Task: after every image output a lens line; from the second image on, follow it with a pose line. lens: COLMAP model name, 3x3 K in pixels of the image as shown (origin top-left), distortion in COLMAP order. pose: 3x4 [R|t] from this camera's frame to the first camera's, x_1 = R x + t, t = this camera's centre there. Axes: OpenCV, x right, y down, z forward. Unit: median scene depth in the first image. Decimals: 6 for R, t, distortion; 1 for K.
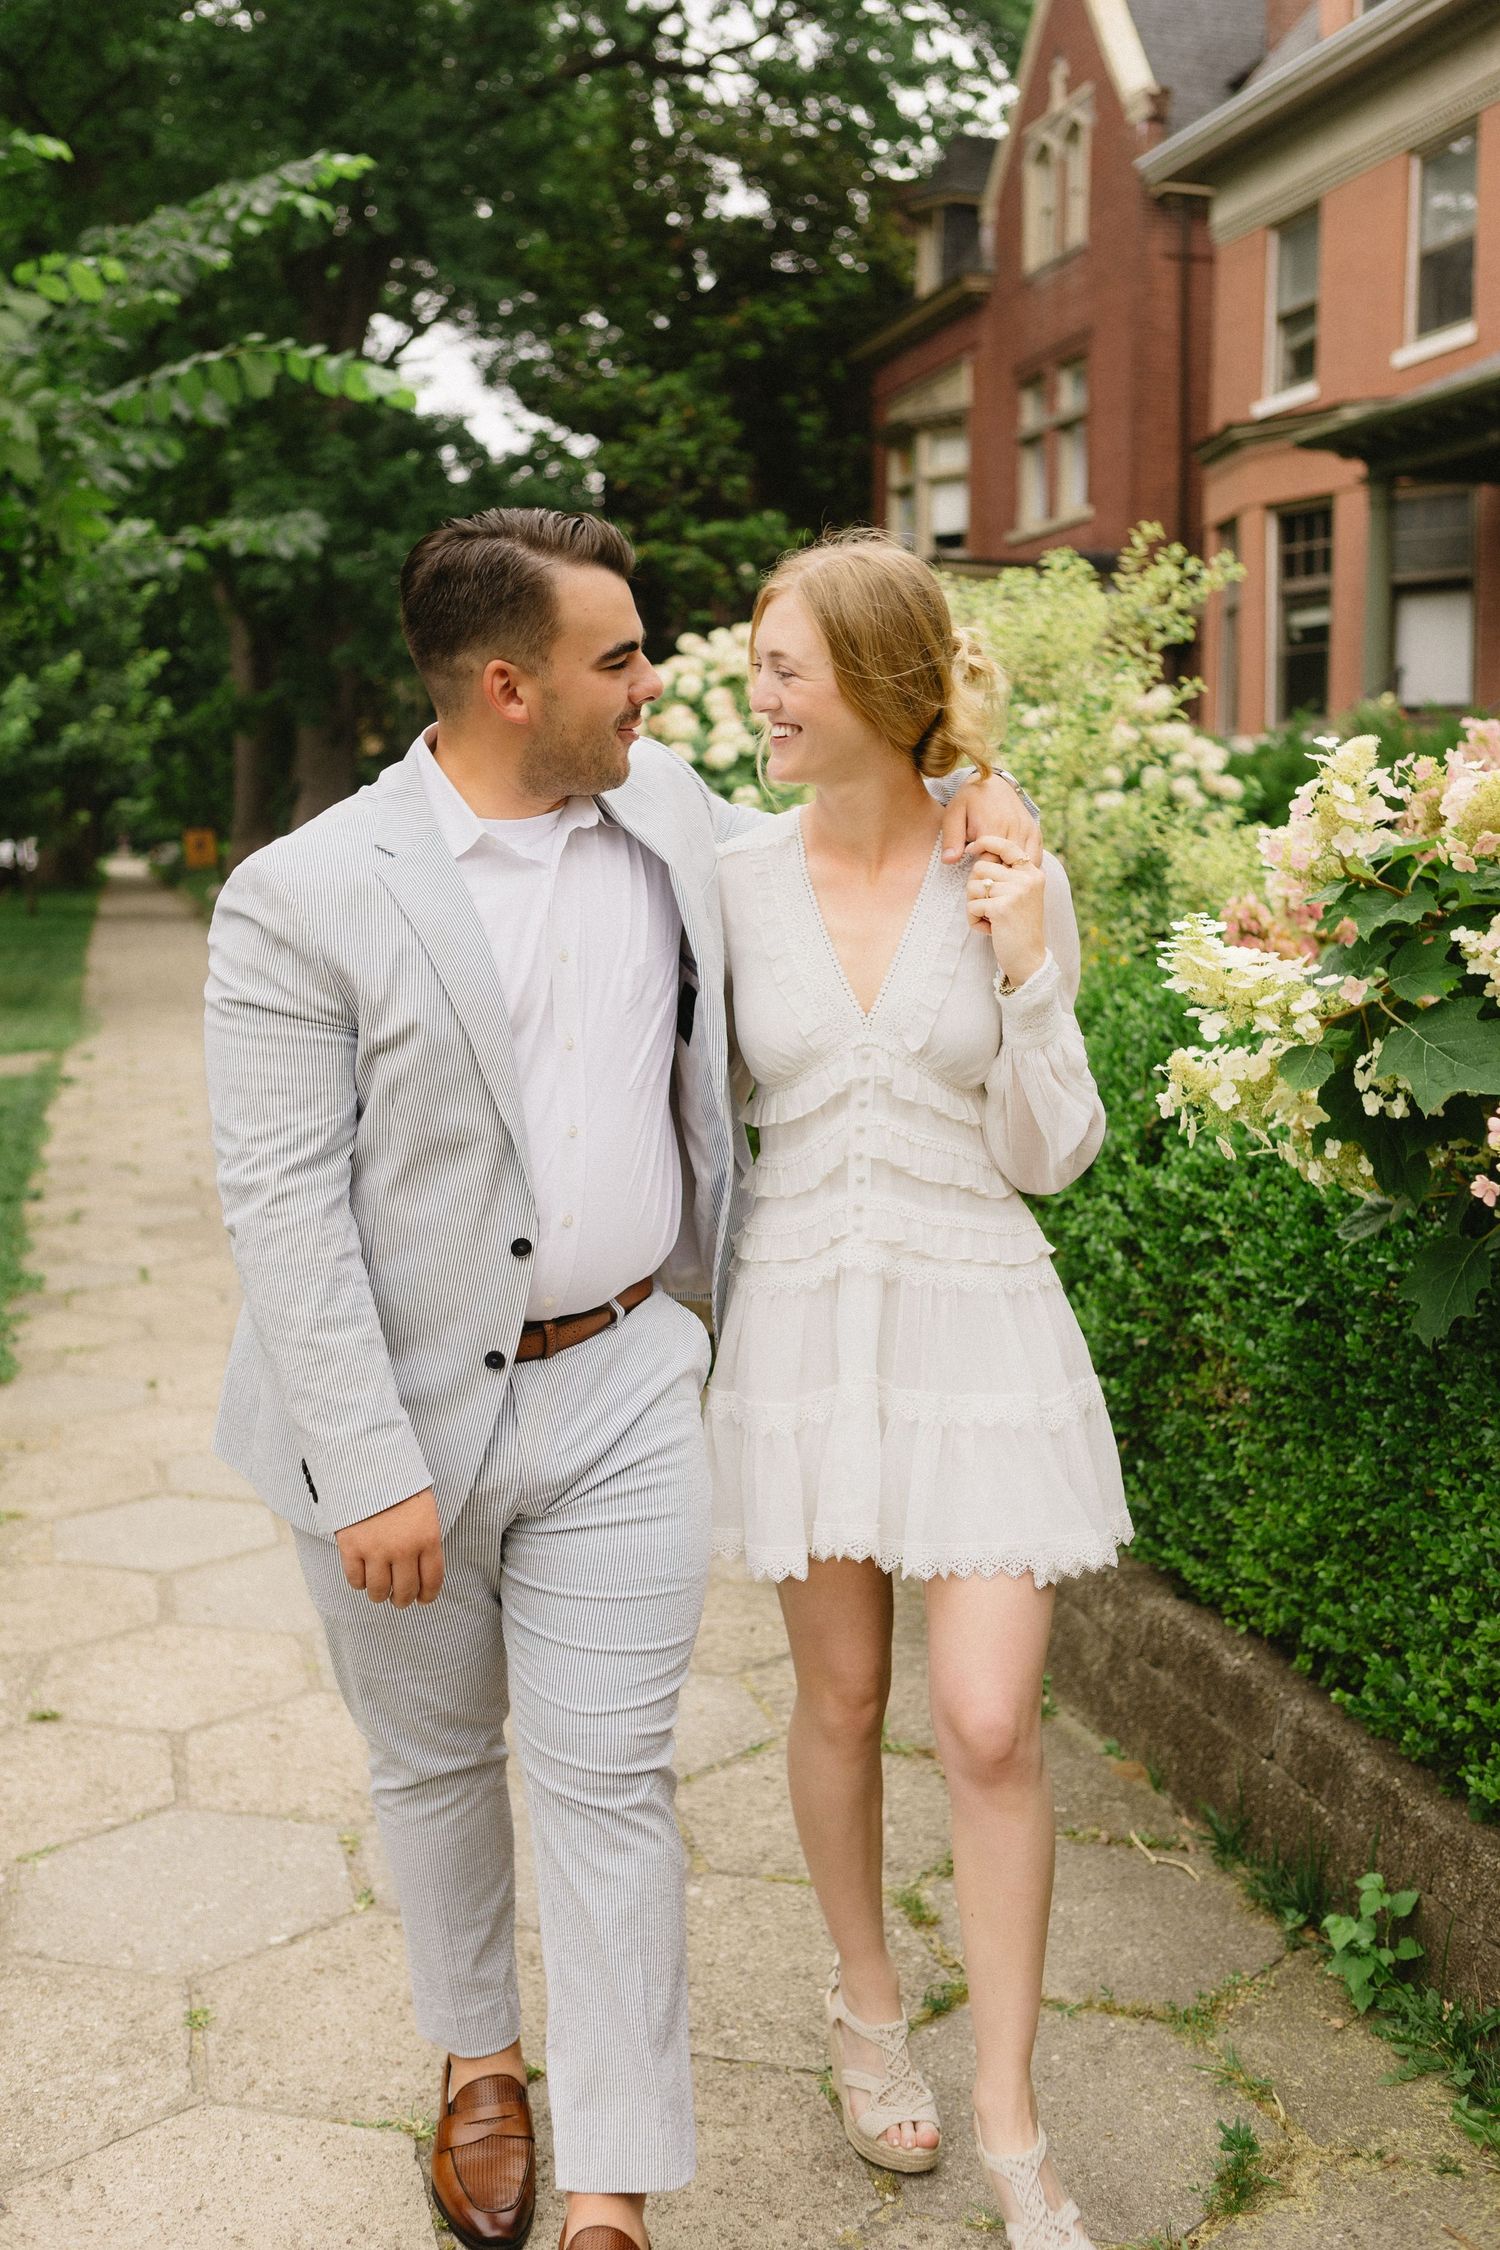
lens RADIAL K [[2168.5, 0, 741.3], [0, 2168.5, 1126.3], [0, 0, 1]] dist [0.008036, -0.004286]
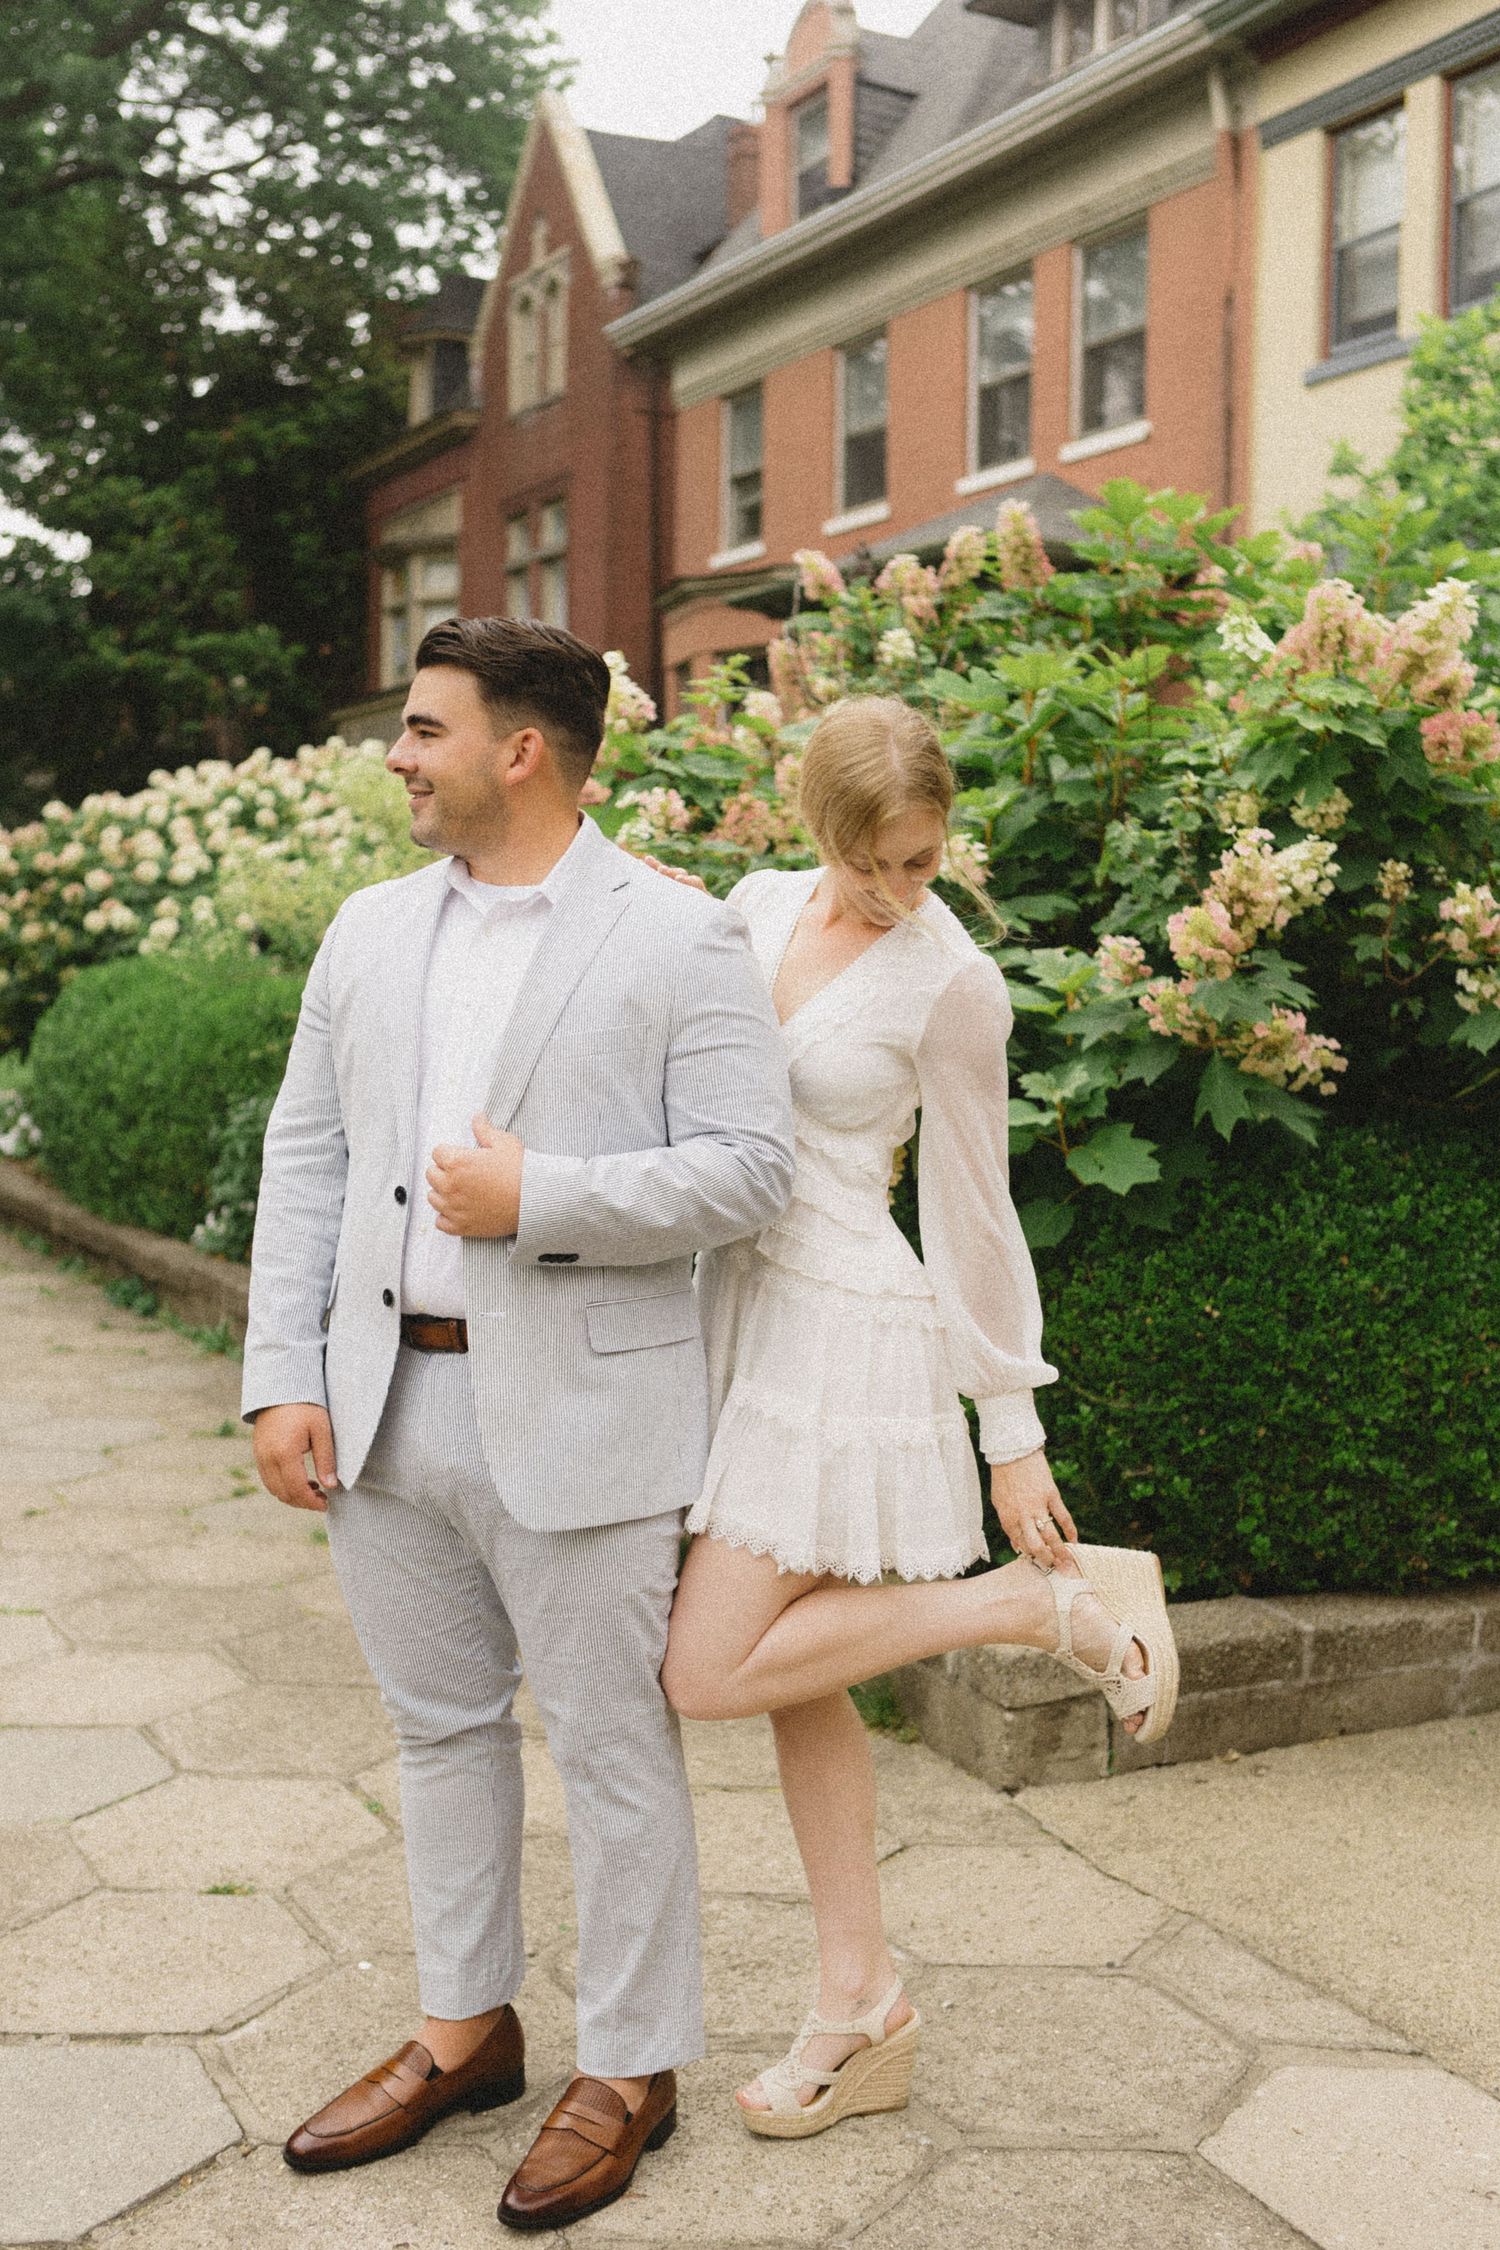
lens RADIAL K [[2440.0, 0, 731.2], [0, 2440.0, 1125.0], [0, 0, 1]] dist [-0.022695, -0.009019]
pose [[0.981359, 0.000559, 0.192184, 0.010015], [0.011792, 0.997936, -0.063117, 0.020057], [-0.191822, 0.064206, 0.979327, -0.129664]]
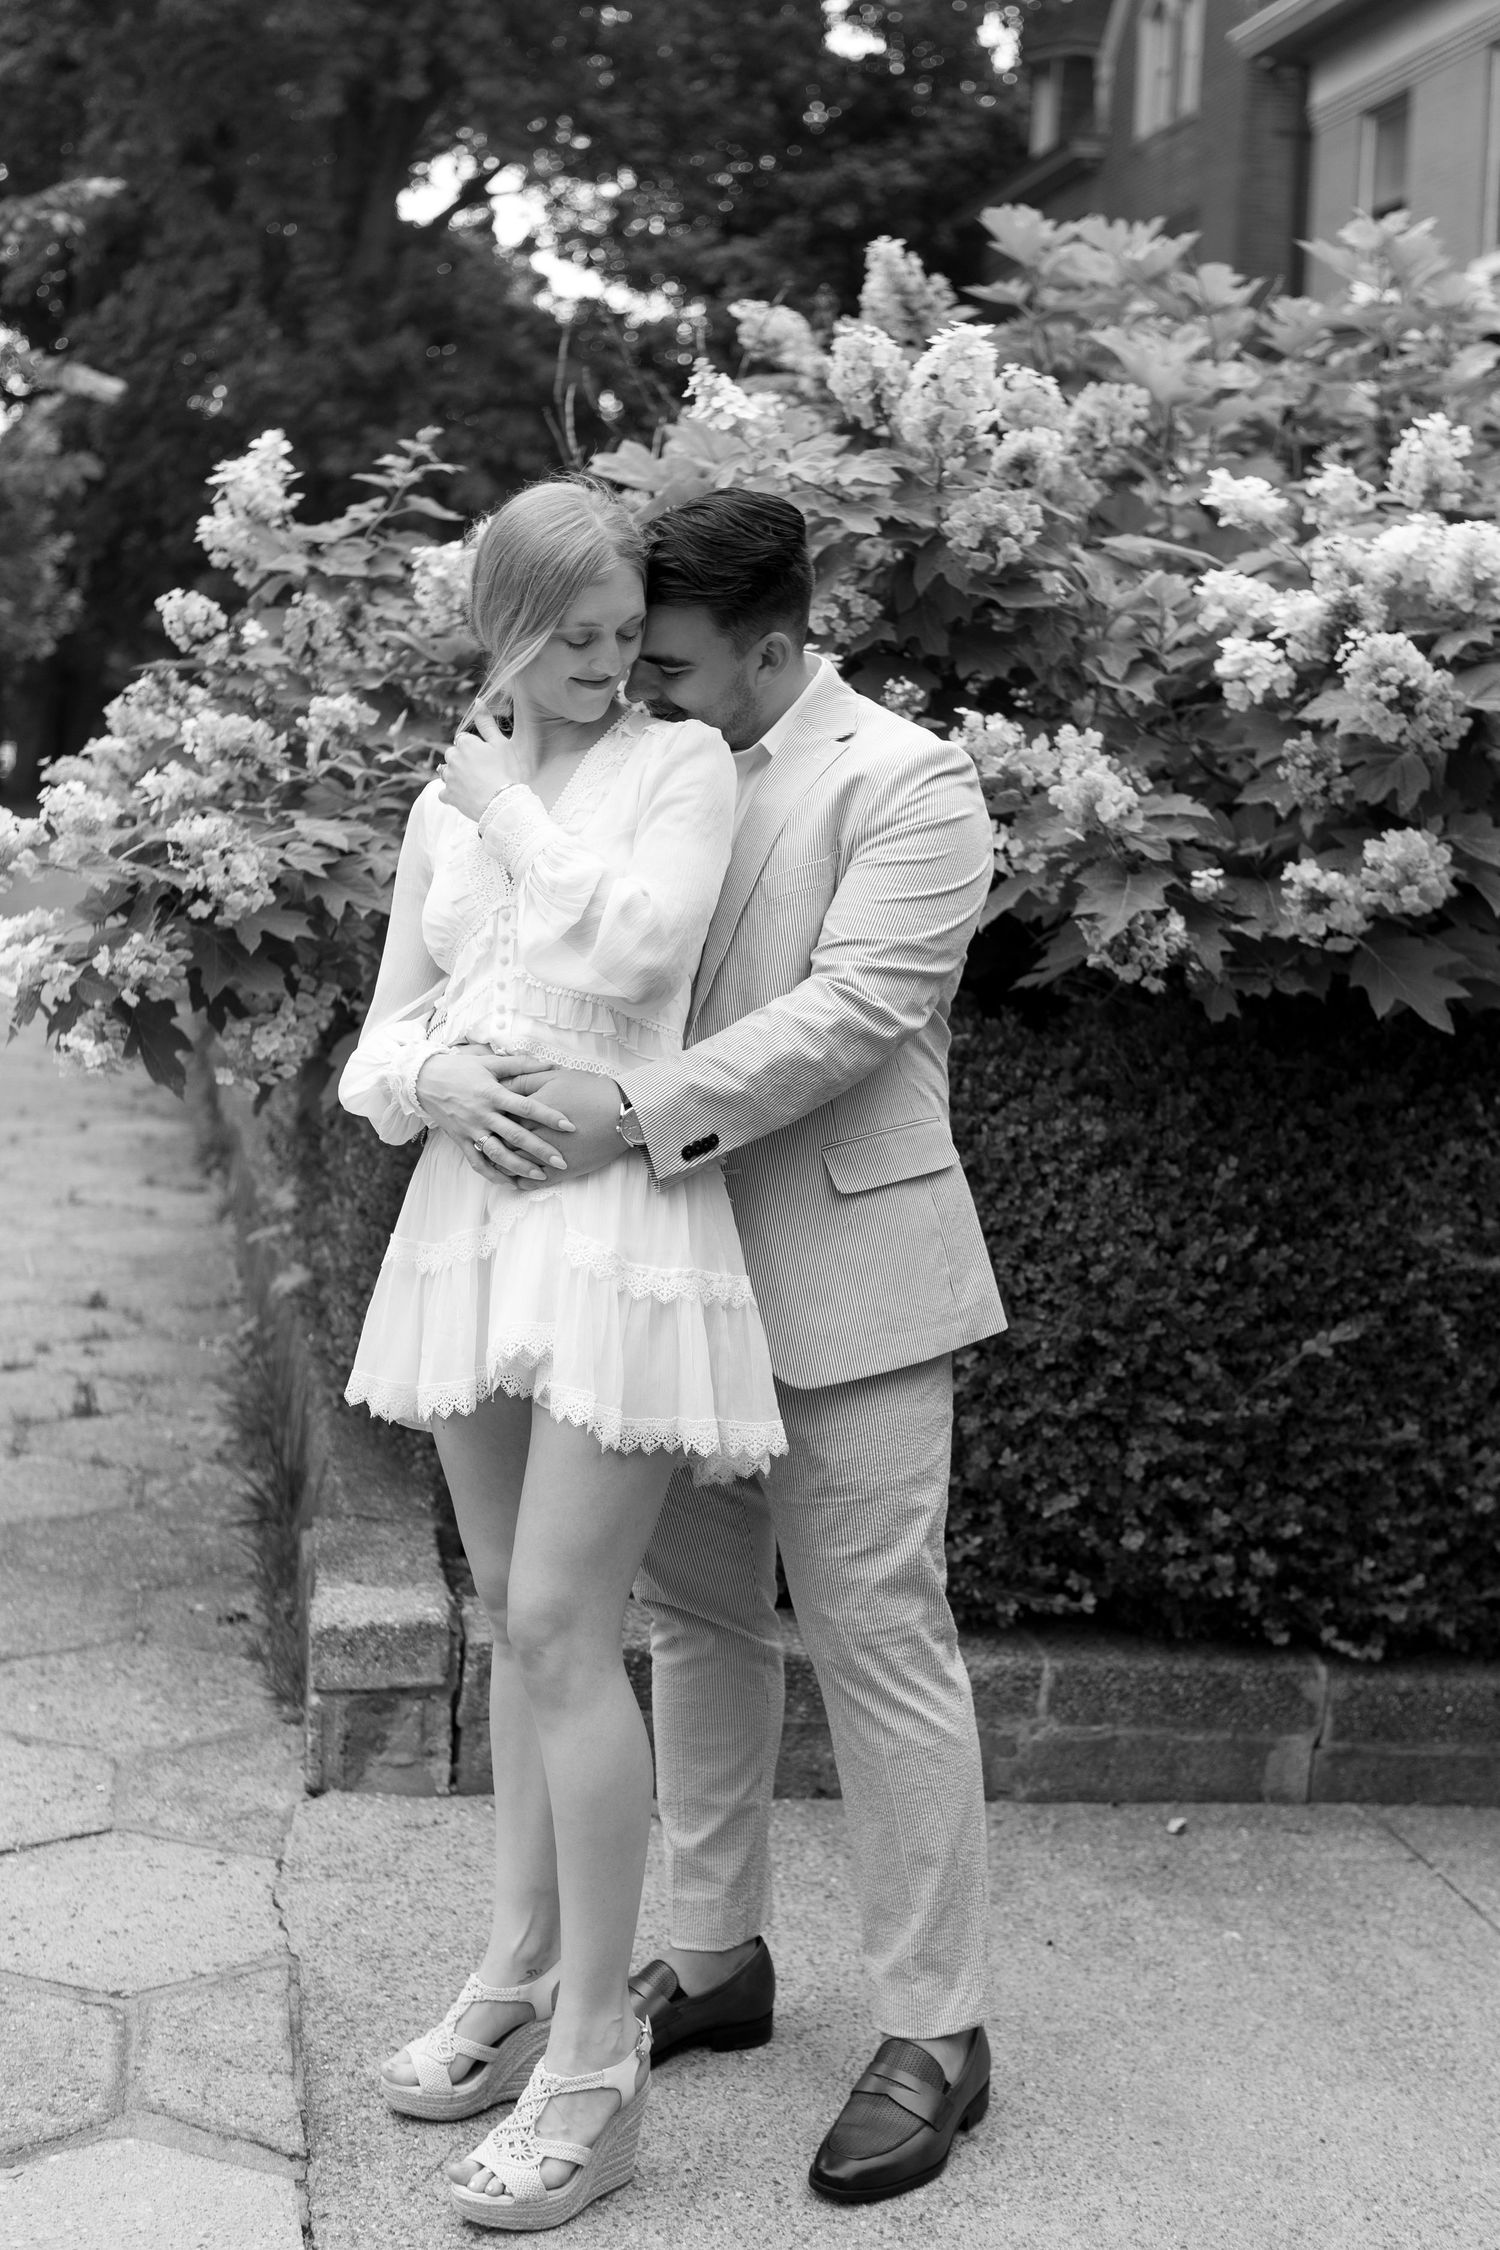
lens RADIAL K [[2949.9, 0, 534.7], [0, 2949.9, 831.4], [0, 0, 1]] dist [-0.008441, -0.033127]
pose [[0.986744, 0.054860, -0.152729, 0.083287], [-0.071960, 0.991458, -0.108783, 0.019009], [0.145457, 0.118331, 0.982263, -0.133725]]
